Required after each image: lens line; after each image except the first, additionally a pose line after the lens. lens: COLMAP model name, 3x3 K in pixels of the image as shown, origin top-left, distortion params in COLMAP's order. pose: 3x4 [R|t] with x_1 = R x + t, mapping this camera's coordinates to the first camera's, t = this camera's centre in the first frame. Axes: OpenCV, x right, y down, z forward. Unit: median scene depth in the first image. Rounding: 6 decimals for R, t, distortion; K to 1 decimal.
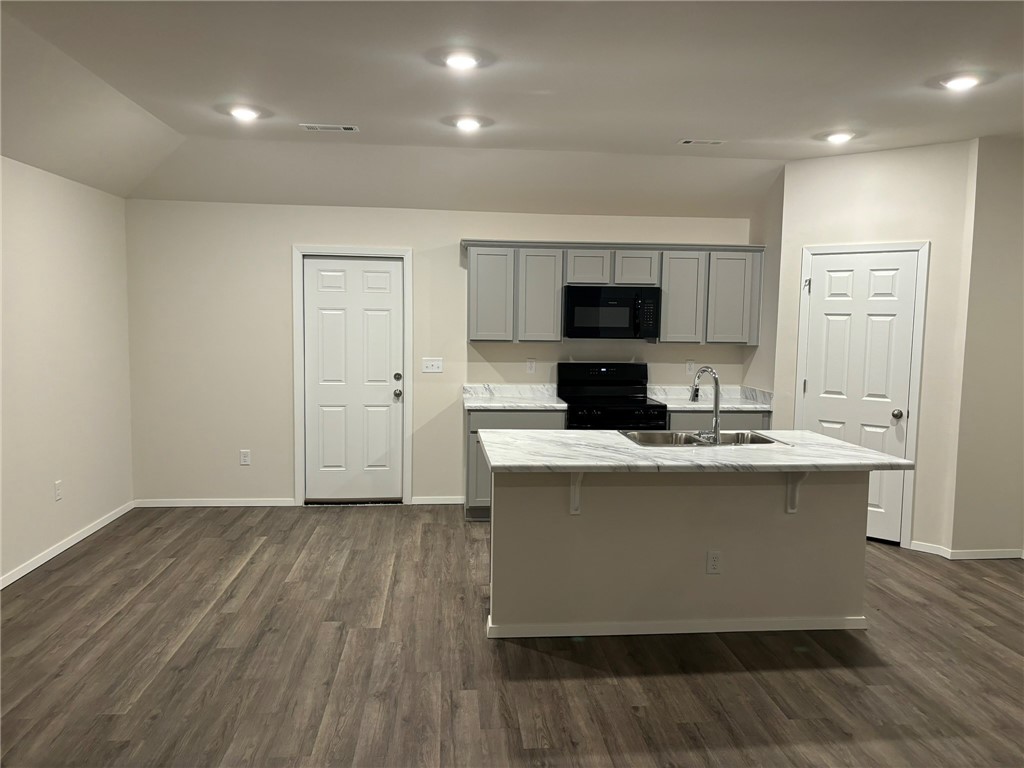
lens RADIAL K [[771.6, 0, 511.4], [0, 771.6, 387.0], [0, 0, 1]] dist [0.044670, -0.038985]
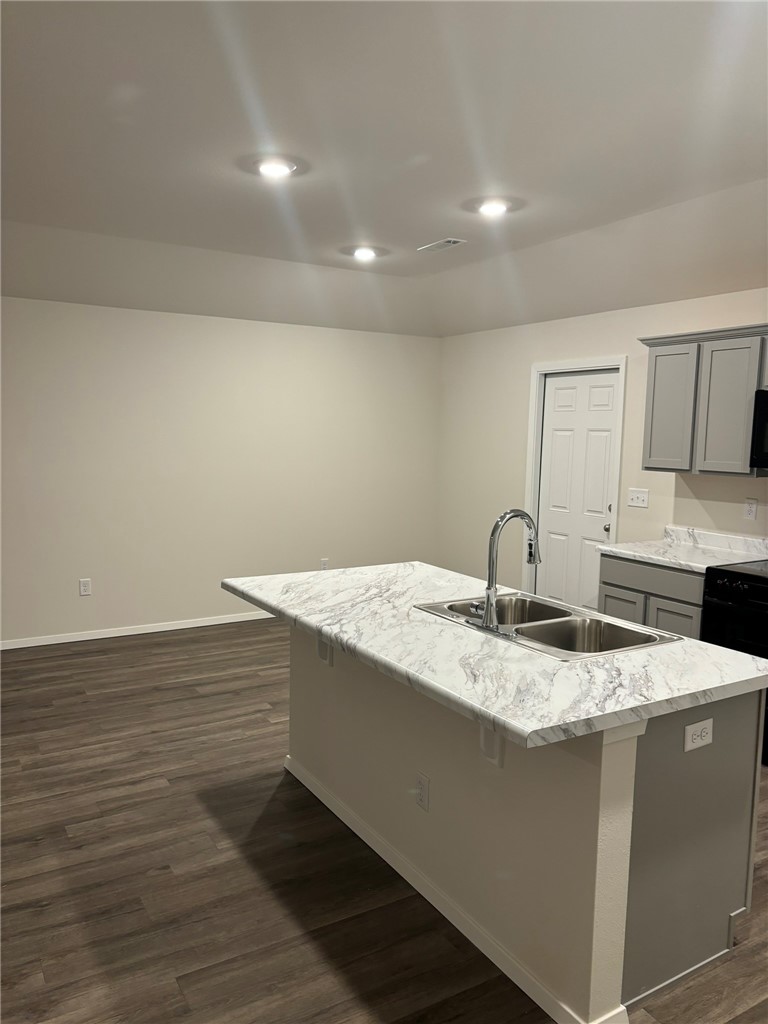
lens RADIAL K [[771.6, 0, 379.9], [0, 771.6, 504.6], [0, 0, 1]] dist [0.044670, -0.038985]
pose [[0.439172, 0.080901, -0.894753, 0.853408], [-0.097675, 0.994333, 0.041963, -0.048395], [0.893078, 0.068967, 0.444585, 0.661802]]
